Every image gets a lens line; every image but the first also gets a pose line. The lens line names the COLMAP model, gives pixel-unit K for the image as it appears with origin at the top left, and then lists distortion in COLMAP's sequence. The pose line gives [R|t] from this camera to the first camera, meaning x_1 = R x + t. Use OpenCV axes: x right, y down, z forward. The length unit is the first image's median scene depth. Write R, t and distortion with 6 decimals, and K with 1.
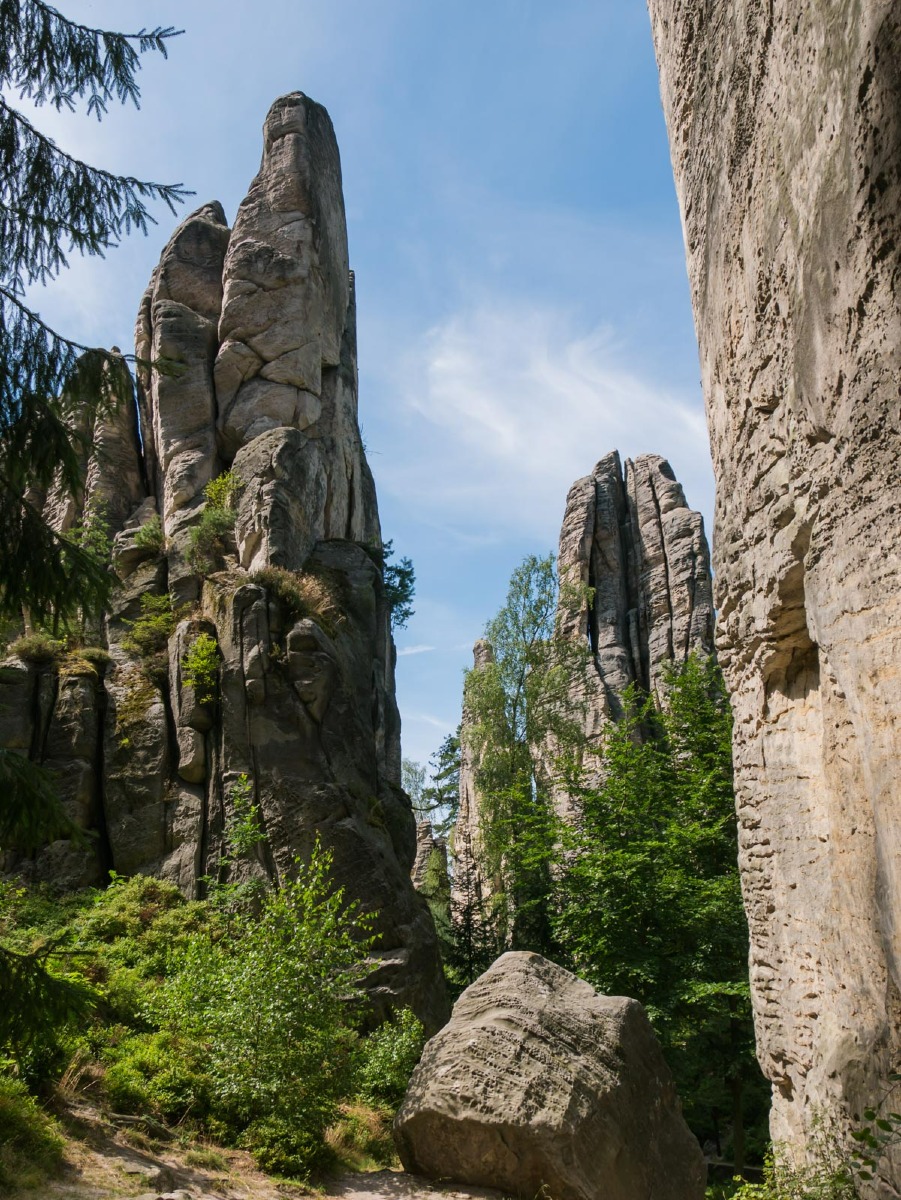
lens RADIAL K [[980.0, 0, 451.3], [0, 980.0, 598.0], [0, 0, 1]] dist [-0.065451, 0.004911]
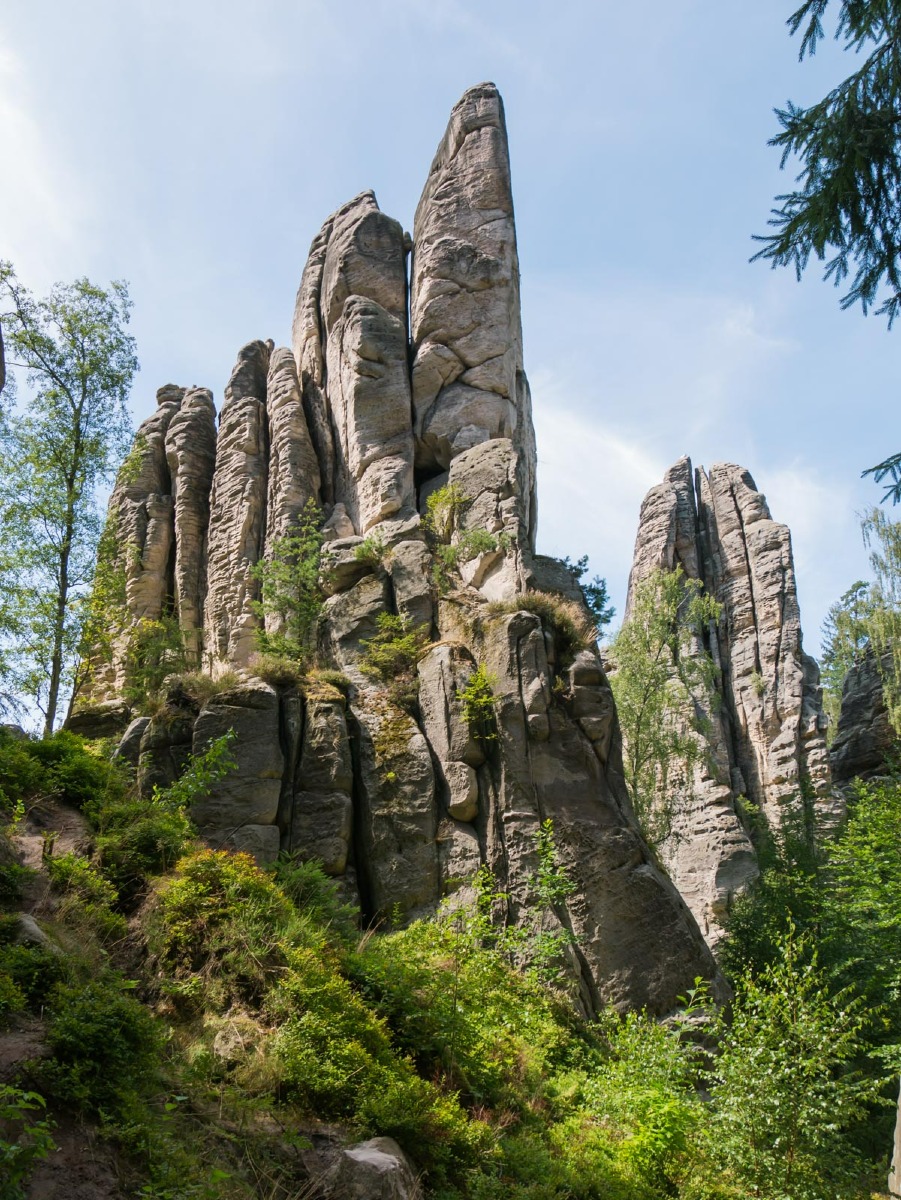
lens RADIAL K [[980.0, 0, 449.9], [0, 980.0, 600.5], [0, 0, 1]] dist [-0.065451, 0.004911]
pose [[0.999123, 0.035088, 0.022840, -0.226422], [-0.035395, 0.999286, 0.013209, -0.026253], [-0.022360, -0.014006, 0.999652, 0.042145]]
